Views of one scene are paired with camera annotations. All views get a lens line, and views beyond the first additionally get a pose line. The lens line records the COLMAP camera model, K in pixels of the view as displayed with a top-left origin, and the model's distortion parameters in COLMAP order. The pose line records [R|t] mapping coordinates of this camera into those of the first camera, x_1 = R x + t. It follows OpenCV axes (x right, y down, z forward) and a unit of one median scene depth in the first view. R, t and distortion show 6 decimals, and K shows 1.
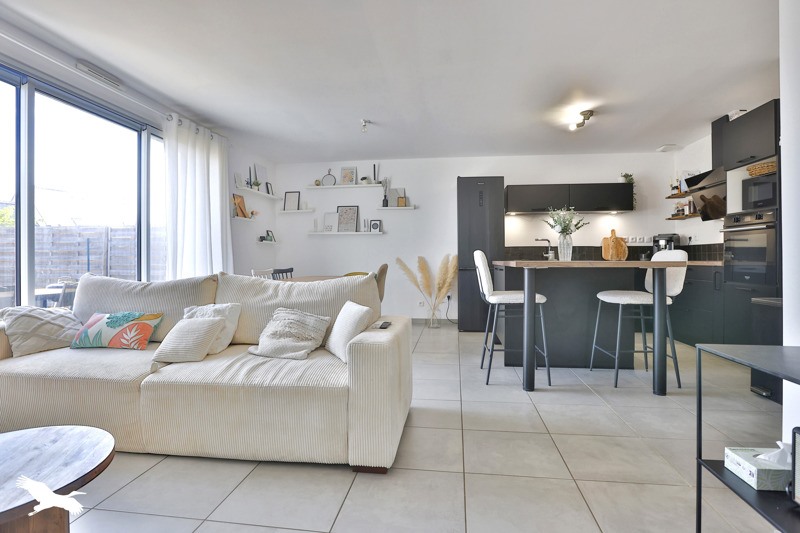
lens RADIAL K [[442.1, 0, 400.0], [0, 442.1, 266.5], [0, 0, 1]] dist [-0.000285, -0.000077]
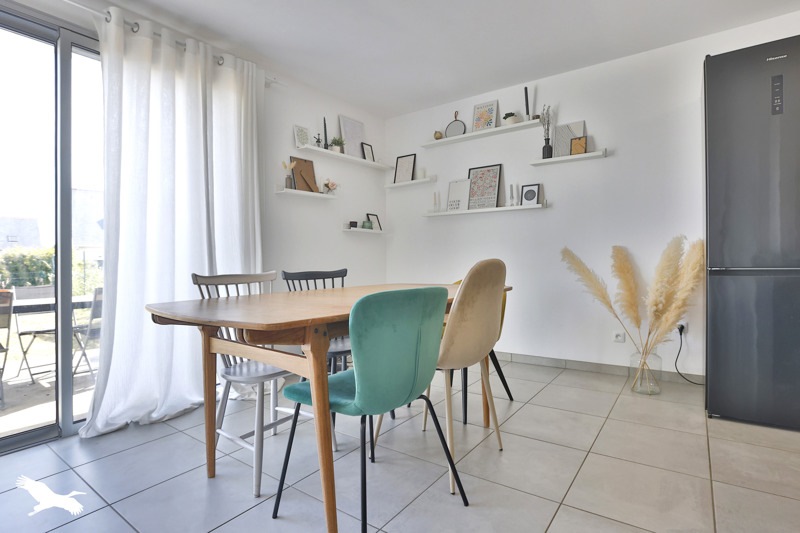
lens RADIAL K [[414.1, 0, 400.0], [0, 414.1, 266.5], [0, 0, 1]] dist [-0.039769, 0.000456]
pose [[0.881241, -0.002301, -0.472662, 0.049015], [0.004407, 0.999985, 0.003347, -0.001185], [0.472647, -0.005033, 0.881238, 0.461218]]
